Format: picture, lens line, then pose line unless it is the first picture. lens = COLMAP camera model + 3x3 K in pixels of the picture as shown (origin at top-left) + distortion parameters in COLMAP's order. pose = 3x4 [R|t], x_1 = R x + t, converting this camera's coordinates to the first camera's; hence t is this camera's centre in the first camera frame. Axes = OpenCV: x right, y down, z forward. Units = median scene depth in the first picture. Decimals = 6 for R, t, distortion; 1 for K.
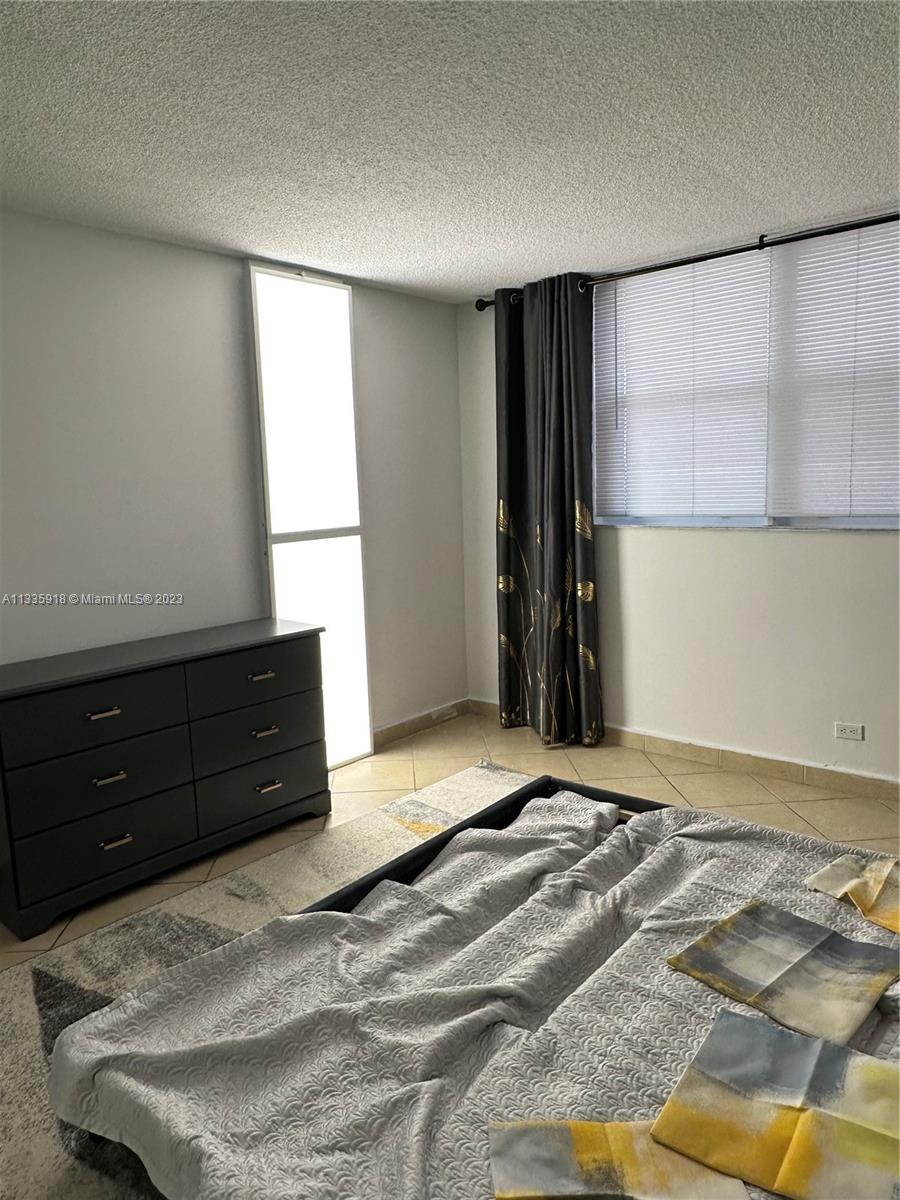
lens RADIAL K [[804.9, 0, 450.9], [0, 804.9, 600.1], [0, 0, 1]] dist [-0.025763, 0.000742]
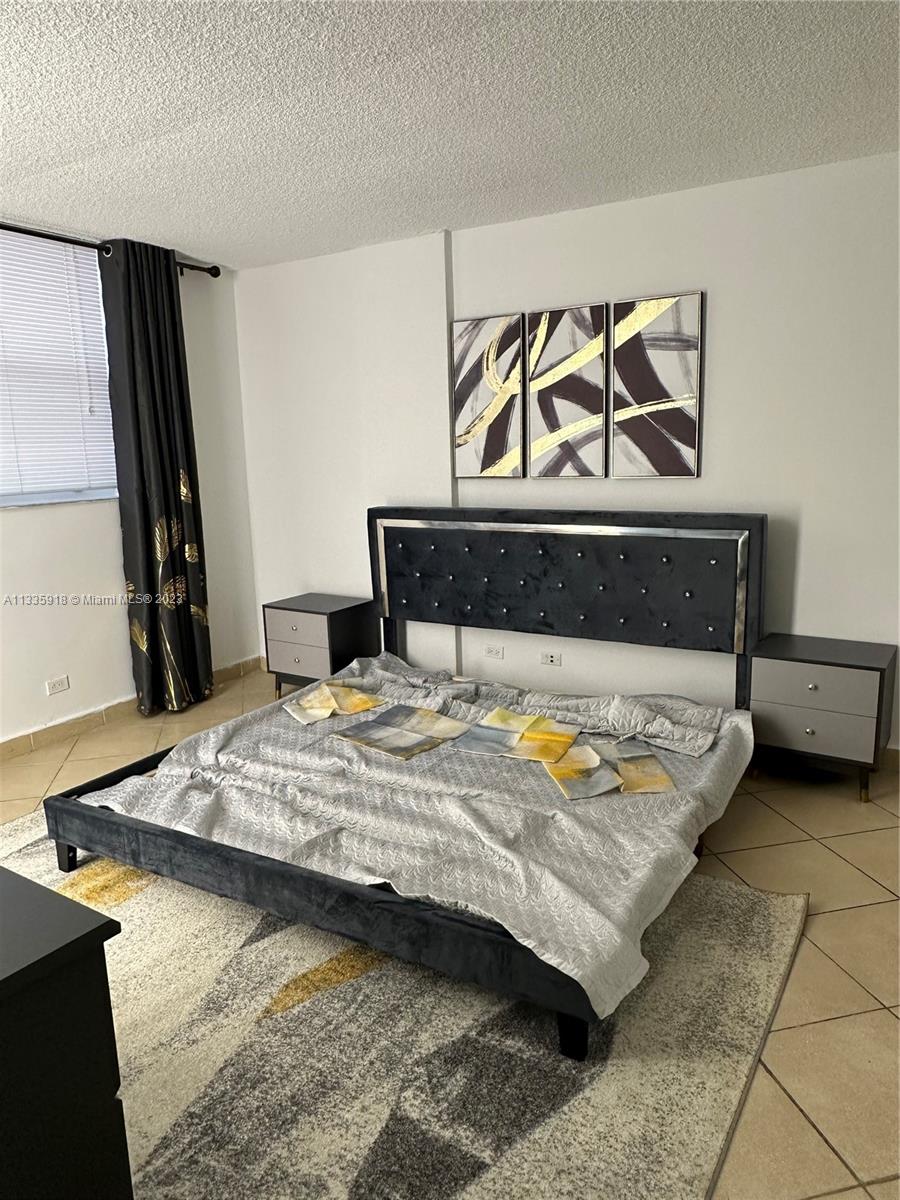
lens RADIAL K [[804.9, 0, 451.5], [0, 804.9, 599.2], [0, 0, 1]] dist [-0.025763, 0.000742]
pose [[-0.155919, -0.154952, 0.975541, -0.831398], [0.177970, 0.967050, 0.182048, -0.073179], [-0.971605, 0.202002, -0.123204, 0.722453]]
